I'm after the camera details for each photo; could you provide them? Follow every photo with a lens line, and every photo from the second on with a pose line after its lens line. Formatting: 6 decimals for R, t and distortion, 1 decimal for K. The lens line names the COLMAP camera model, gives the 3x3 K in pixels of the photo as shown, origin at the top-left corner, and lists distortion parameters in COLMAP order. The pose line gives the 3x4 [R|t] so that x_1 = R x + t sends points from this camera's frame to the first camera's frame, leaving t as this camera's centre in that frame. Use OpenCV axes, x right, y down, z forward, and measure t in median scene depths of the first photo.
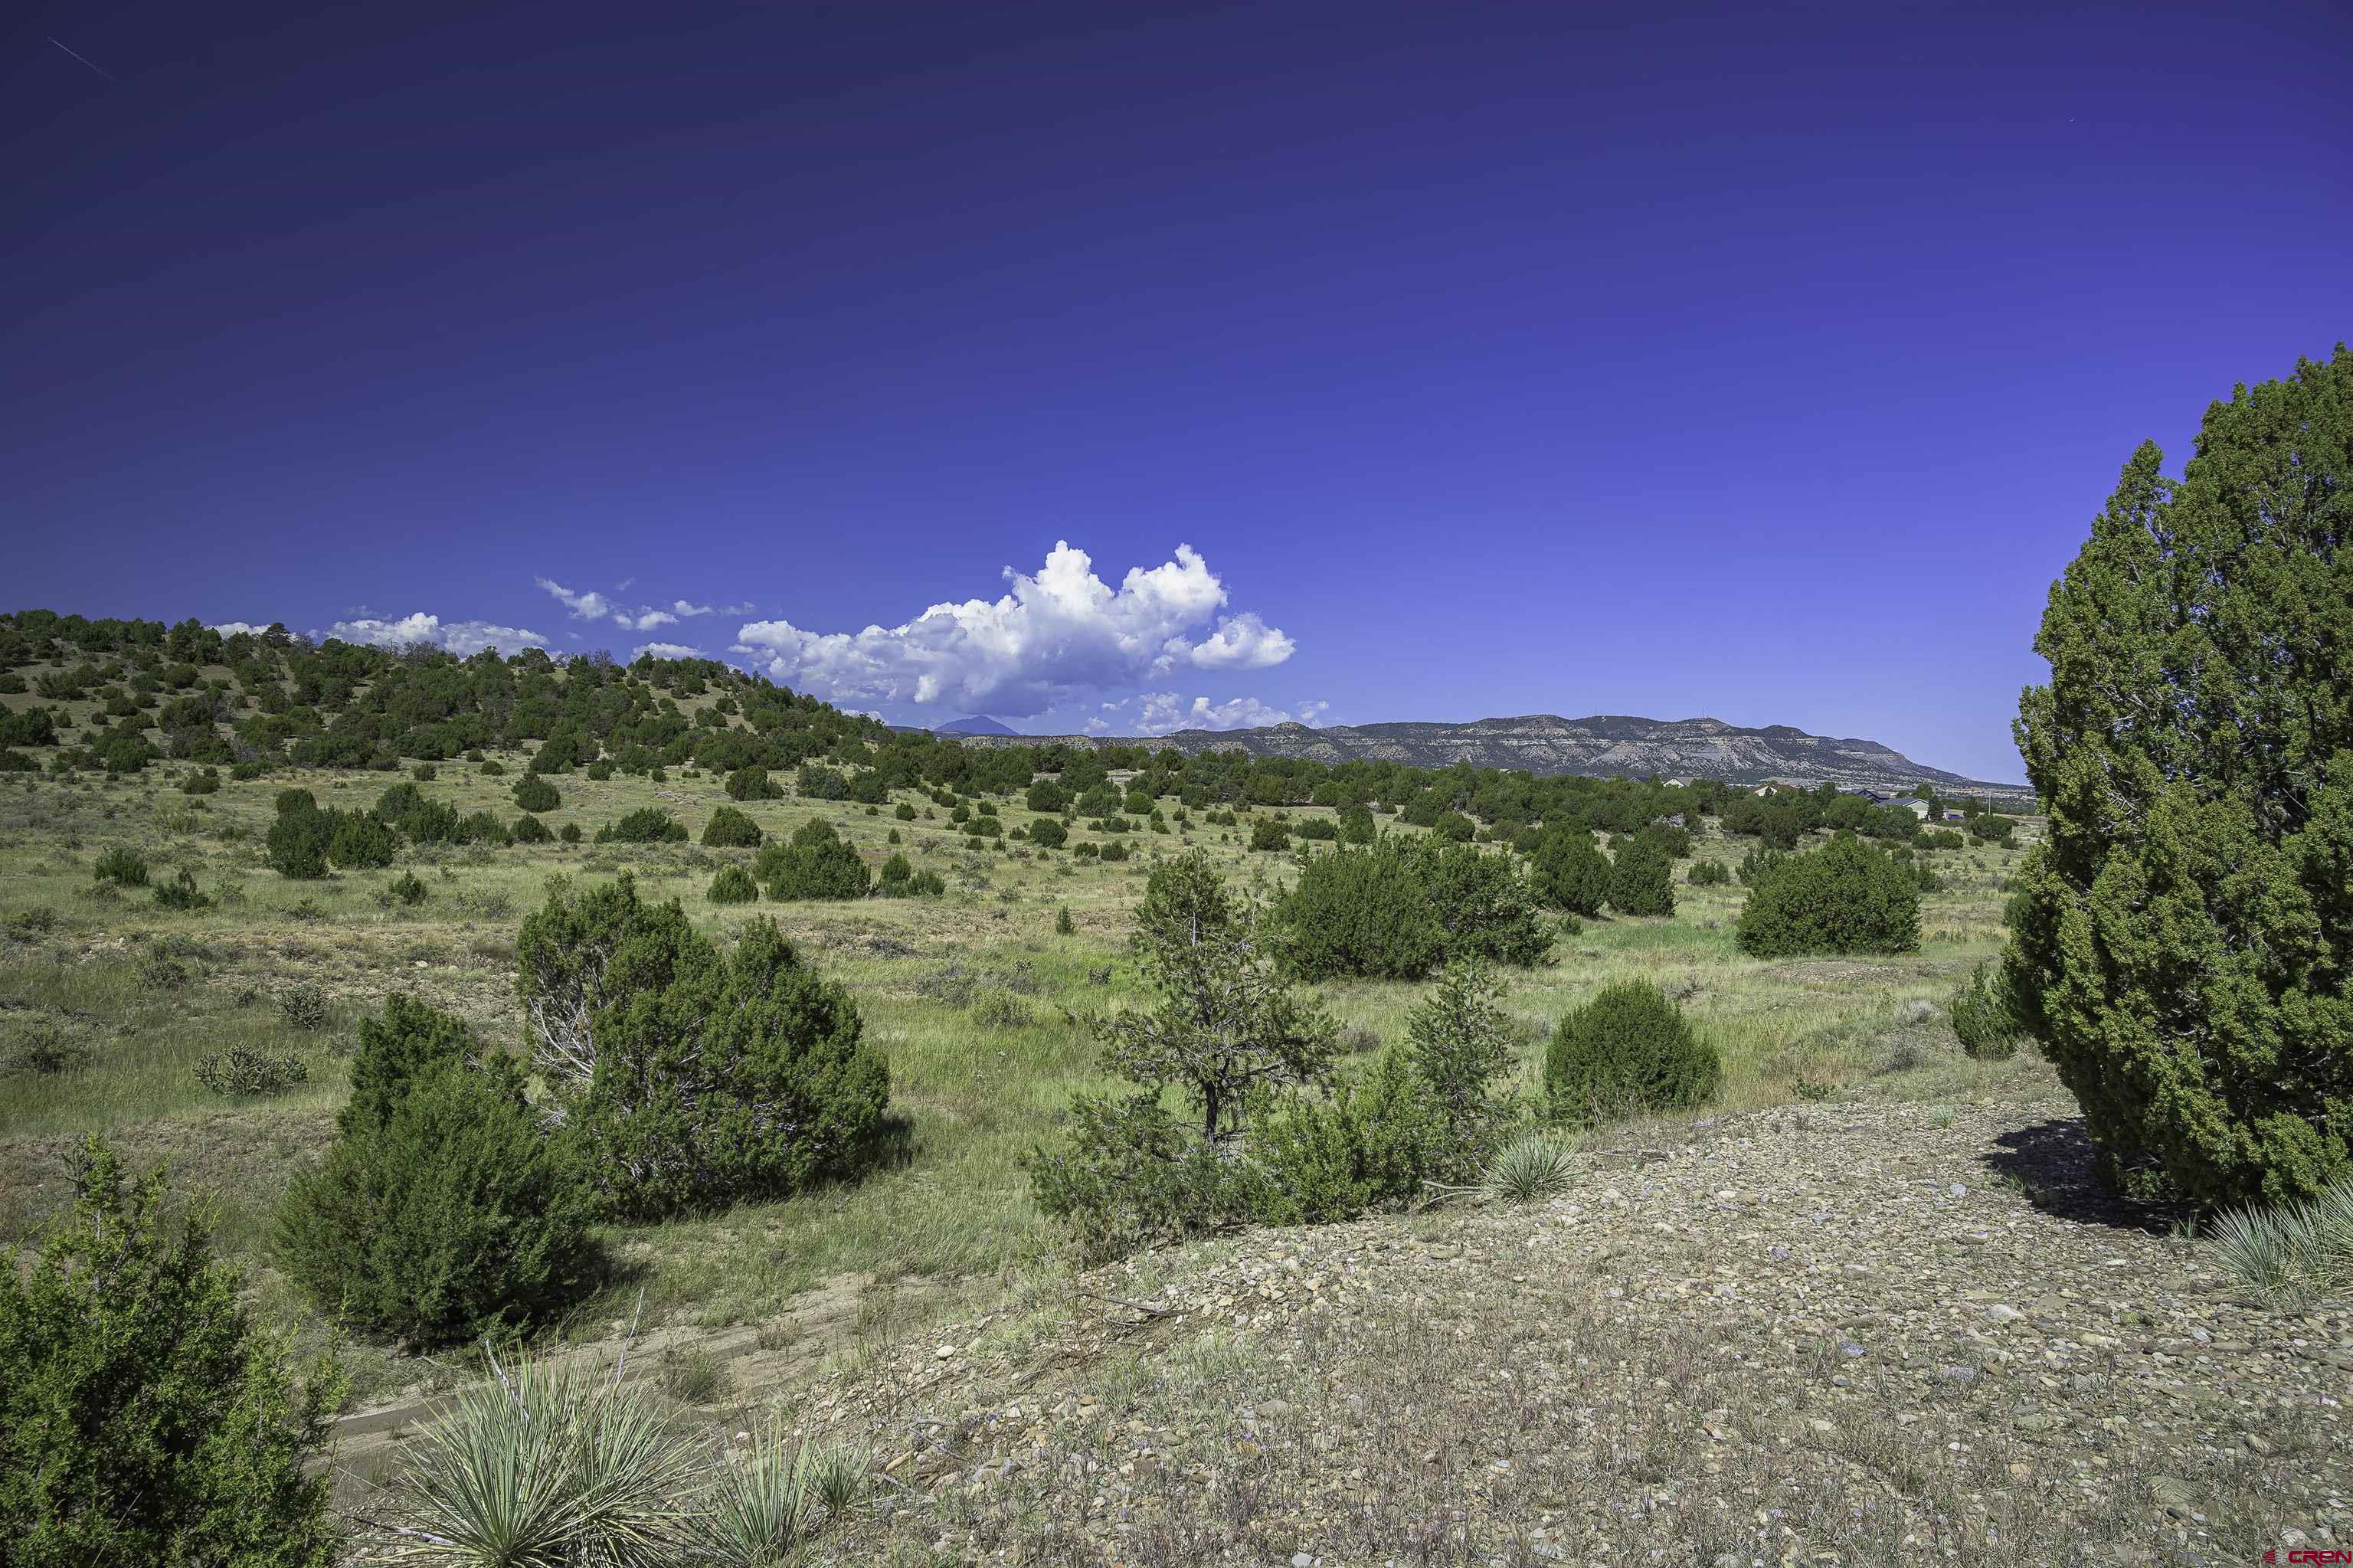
lens RADIAL K [[1576.5, 0, 1176.1], [0, 1576.5, 774.8], [0, 0, 1]] dist [-0.003282, -0.000479]
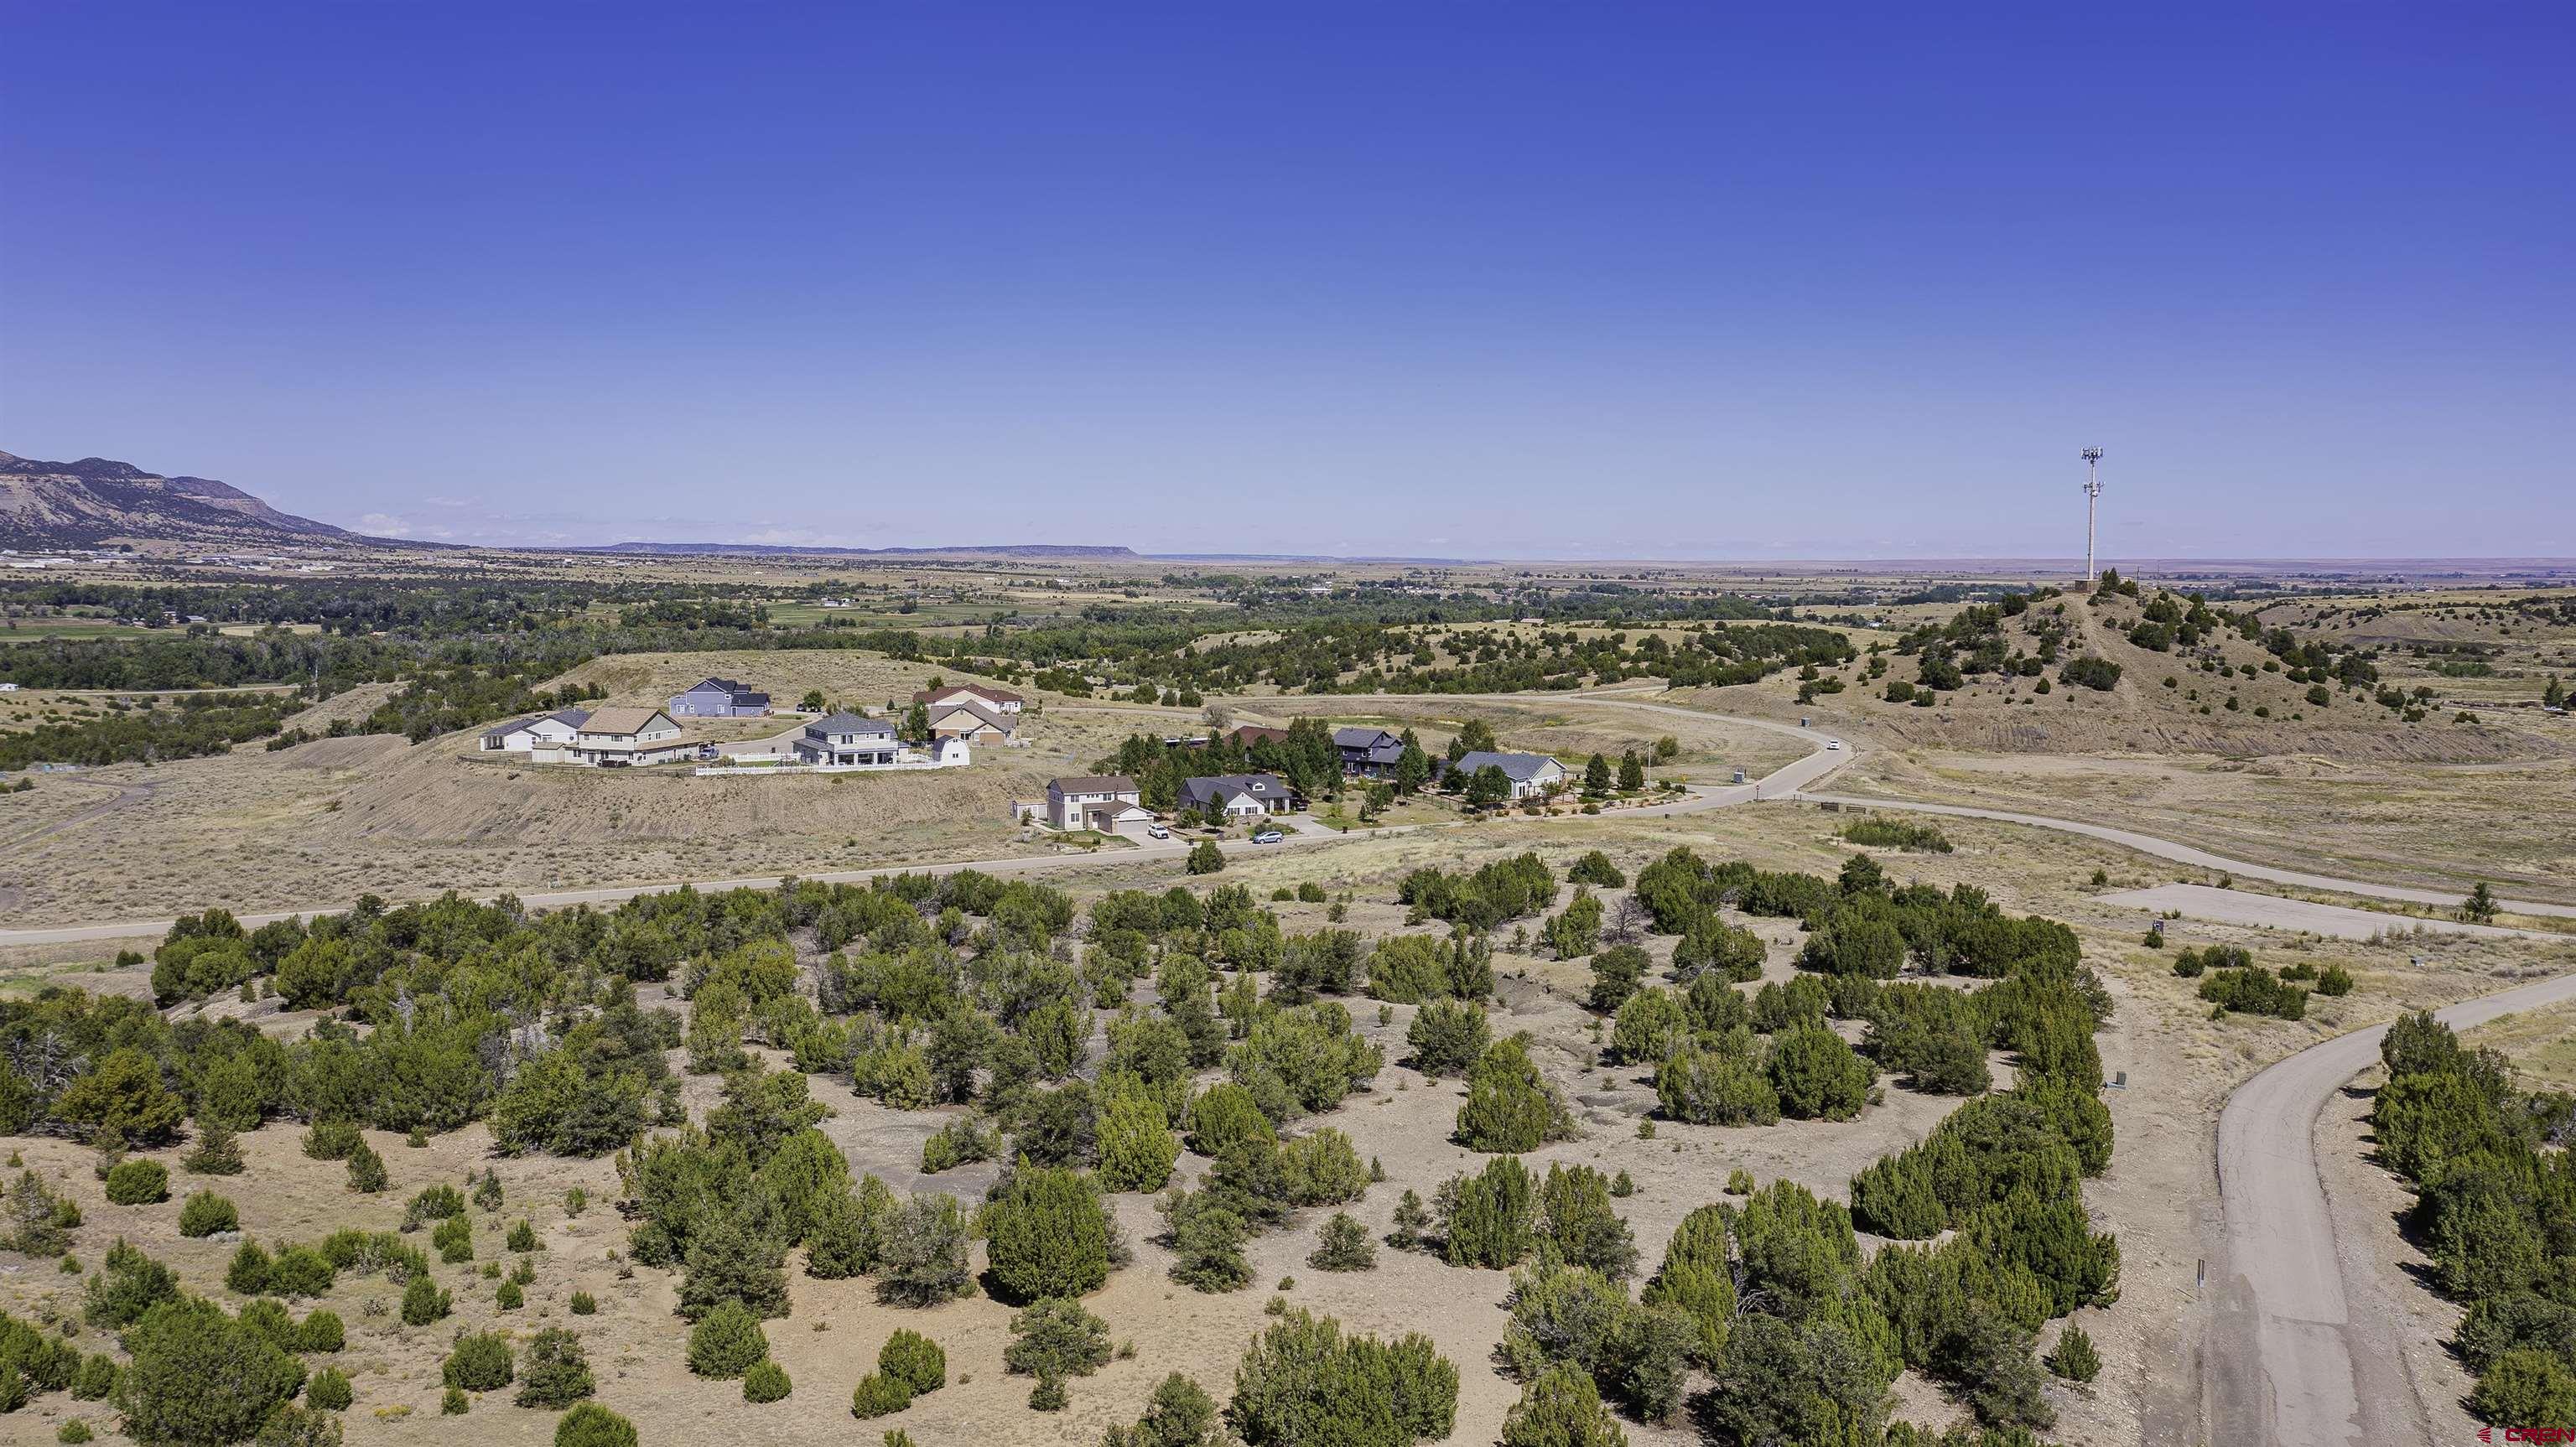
lens RADIAL K [[2039.8, 0, 1336.8], [0, 2039.8, 697.0], [0, 0, 1]] dist [0.000249, 0.032512]
pose [[0.598515, -0.067910, 0.798228, -0.096978], [-0.000606, 0.996362, 0.085221, -0.036824], [-0.801112, -0.051489, 0.596296, 0.307037]]
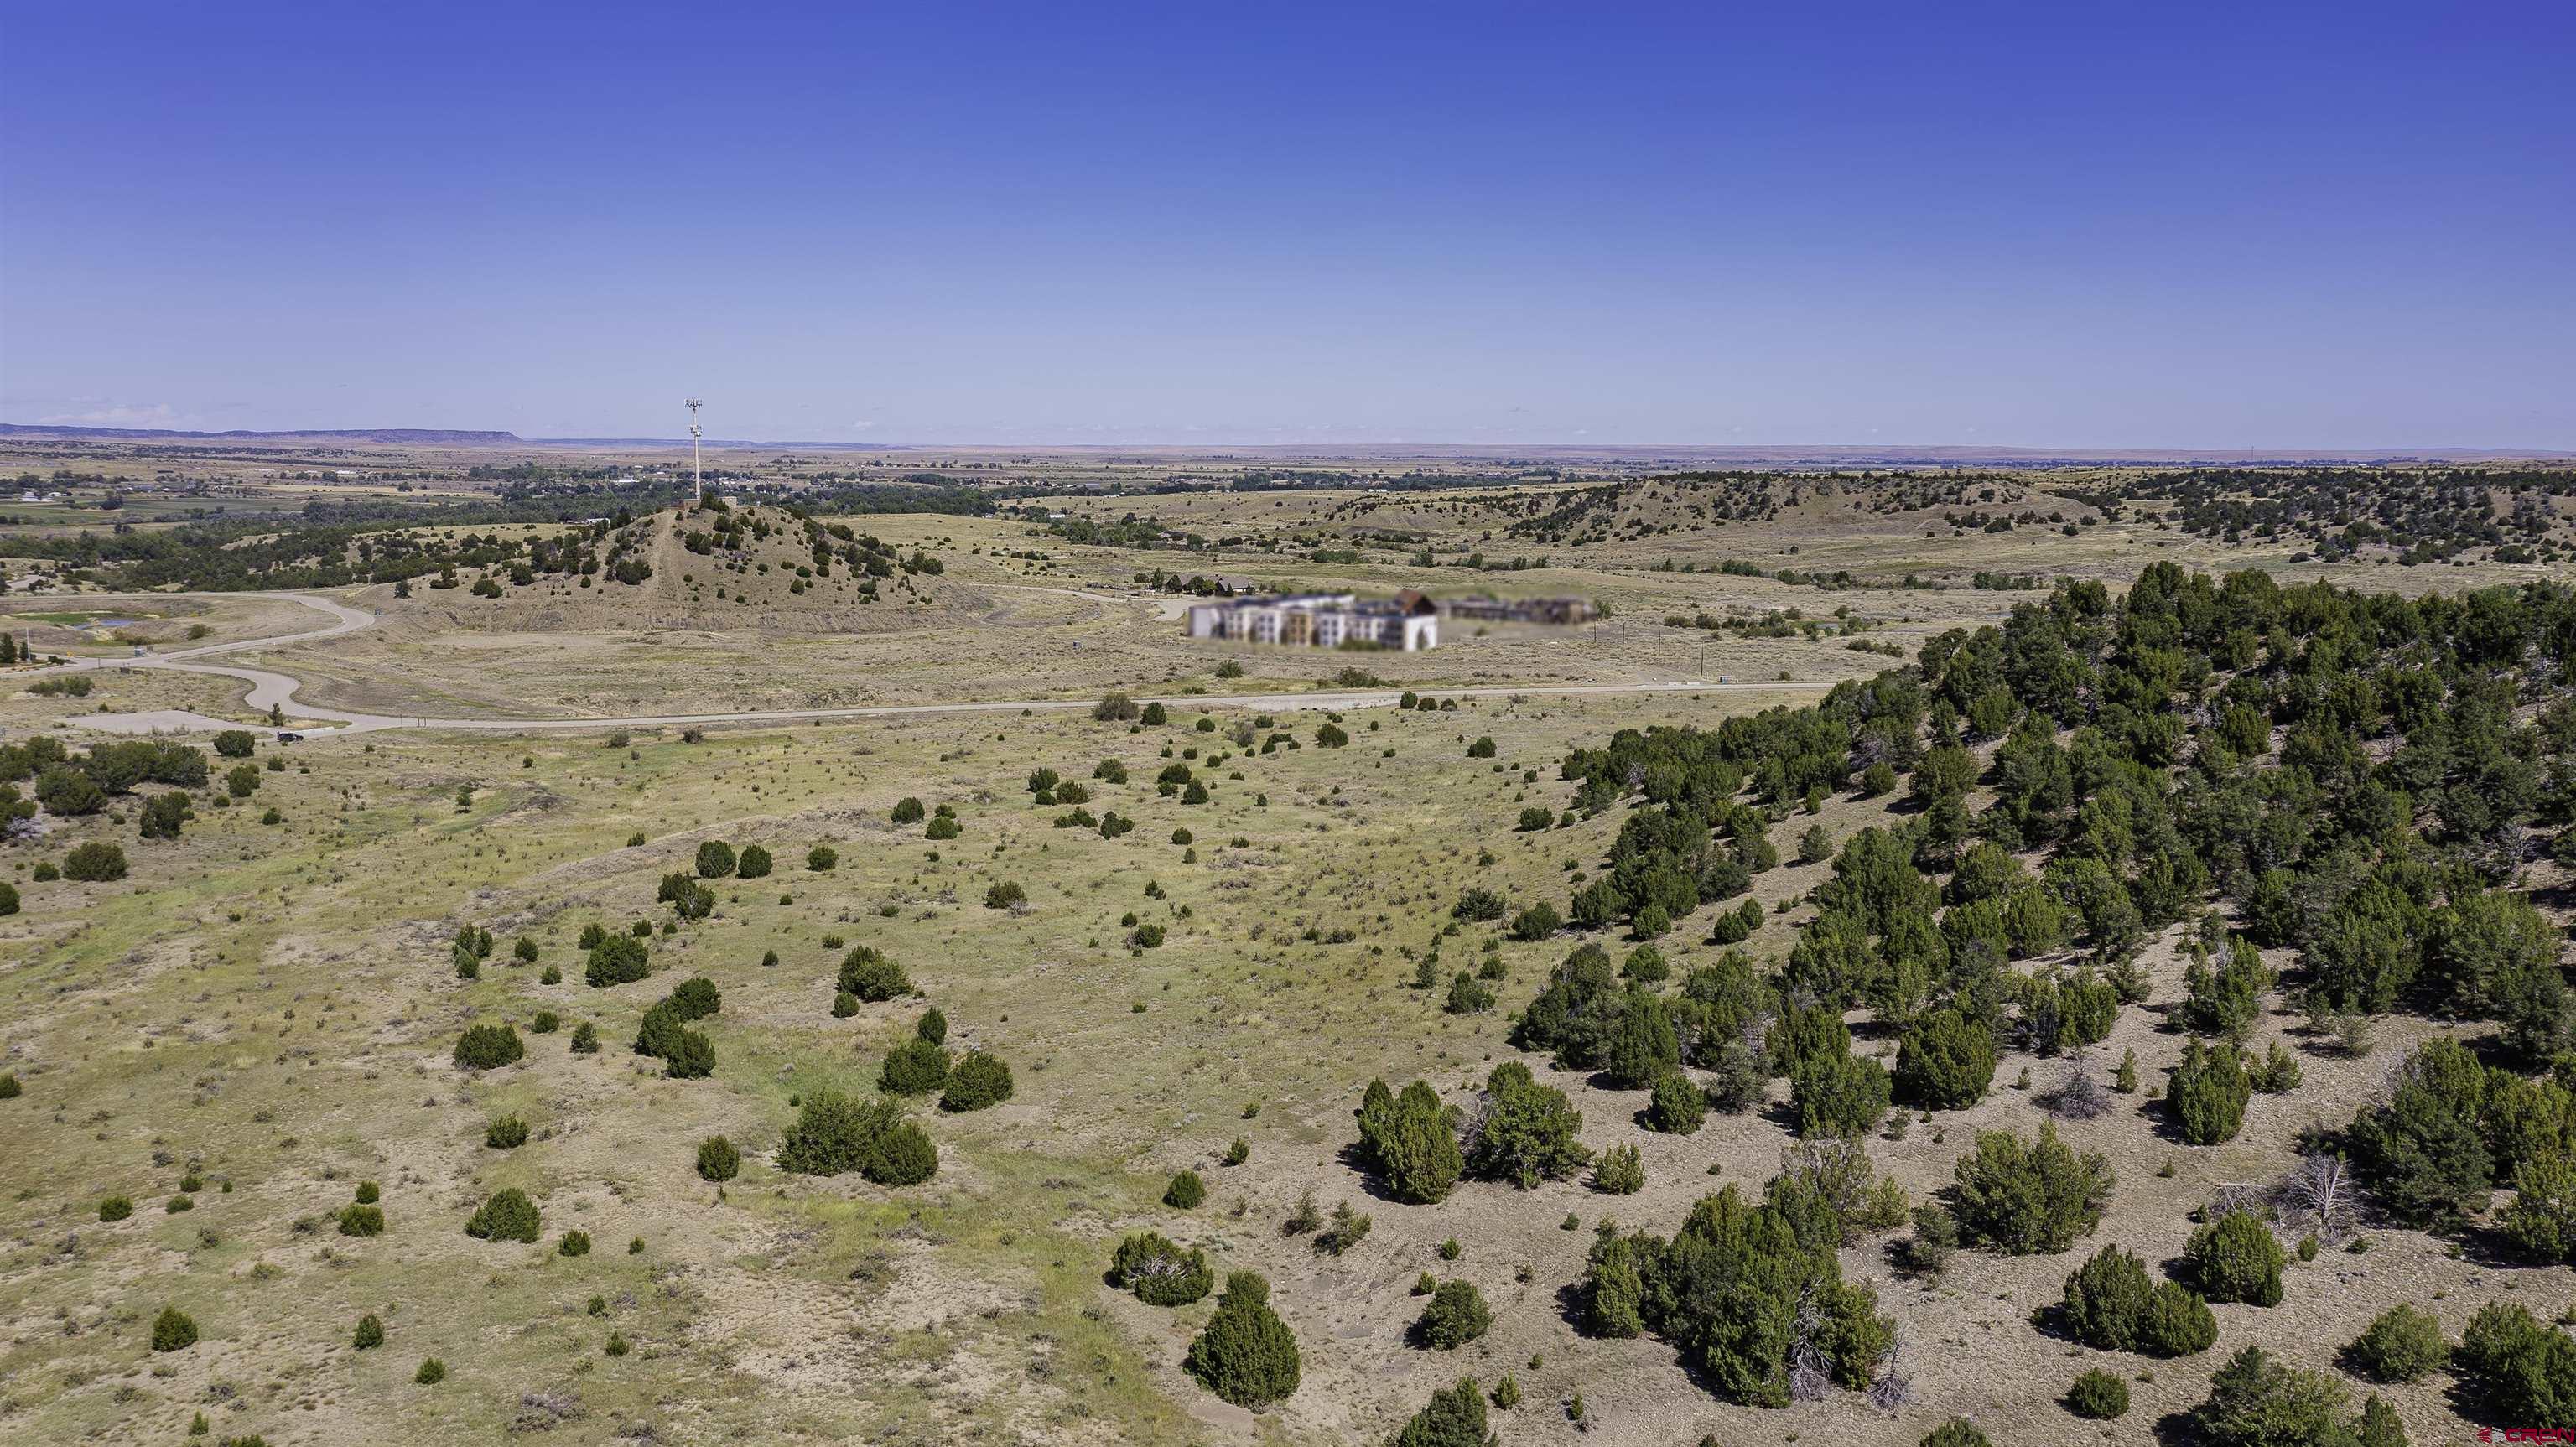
lens RADIAL K [[2039.8, 0, 1293.0], [0, 2039.8, 734.6], [0, 0, 1]] dist [0.000249, 0.032512]
pose [[0.375943, -0.145025, 0.915224, -0.130185], [-0.004588, 0.987374, 0.158343, -0.055412], [-0.926631, -0.063727, 0.370531, -0.035910]]
